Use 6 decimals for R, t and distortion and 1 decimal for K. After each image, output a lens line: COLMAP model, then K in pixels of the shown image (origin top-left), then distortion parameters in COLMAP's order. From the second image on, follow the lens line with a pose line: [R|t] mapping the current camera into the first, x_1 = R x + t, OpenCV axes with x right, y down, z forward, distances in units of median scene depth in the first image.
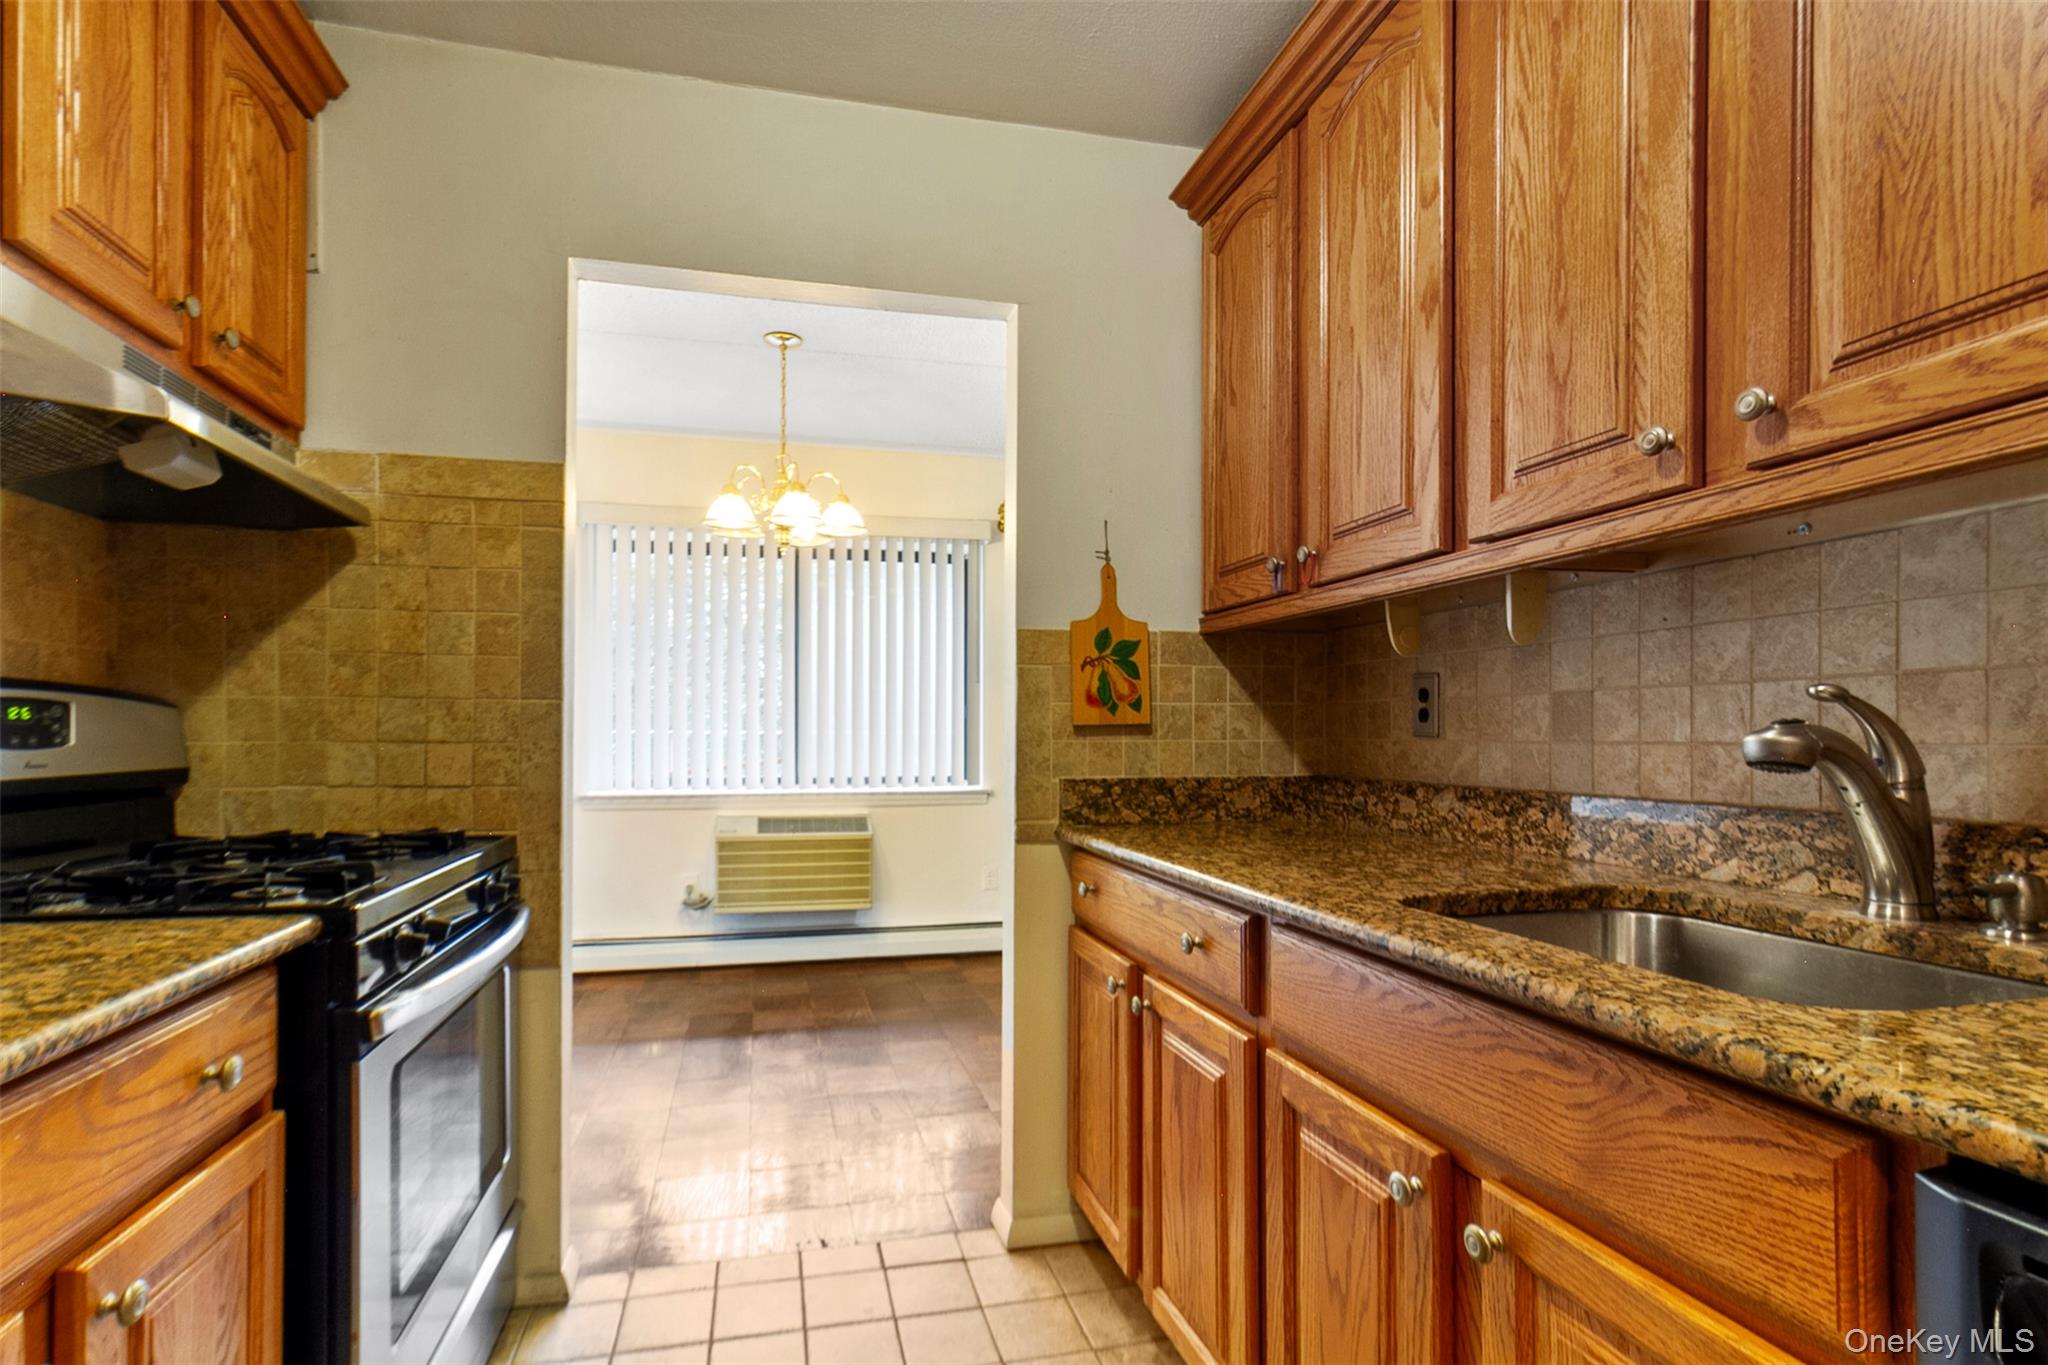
lens RADIAL K [[991.5, 0, 1002.4], [0, 991.5, 728.5], [0, 0, 1]] dist [-0.003936, 0.004301]
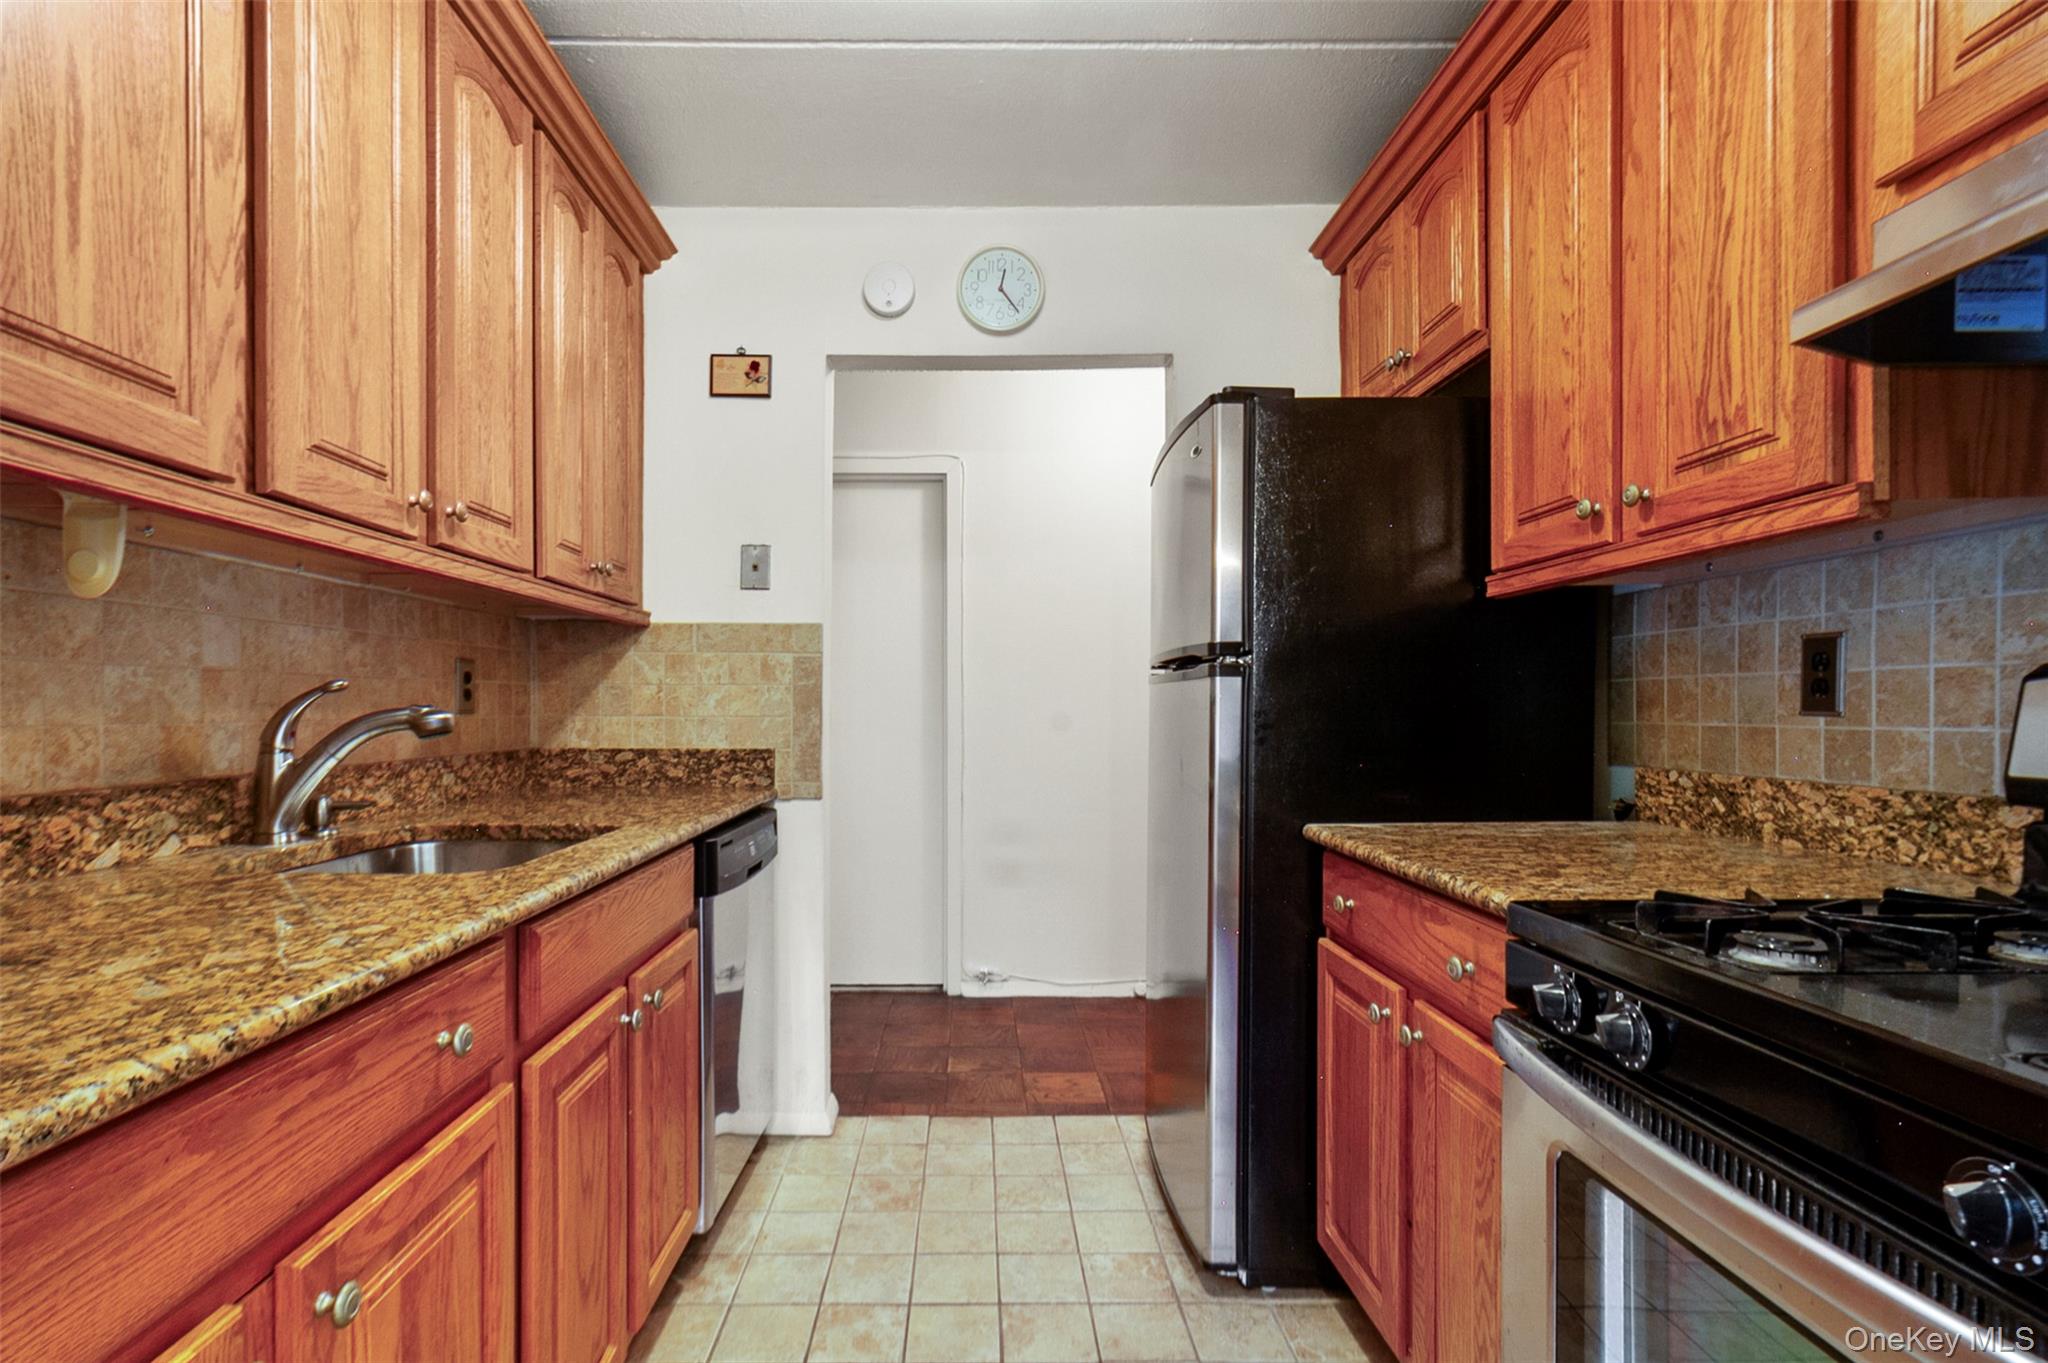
lens RADIAL K [[991.5, 0, 977.8], [0, 991.5, 720.2], [0, 0, 1]] dist [-0.003936, 0.004301]
pose [[-0.973027, -0.002186, 0.230679, -0.336155], [-0.001499, 0.999994, 0.003156, 0.005706], [-0.230685, 0.002725, -0.973025, 1.785729]]
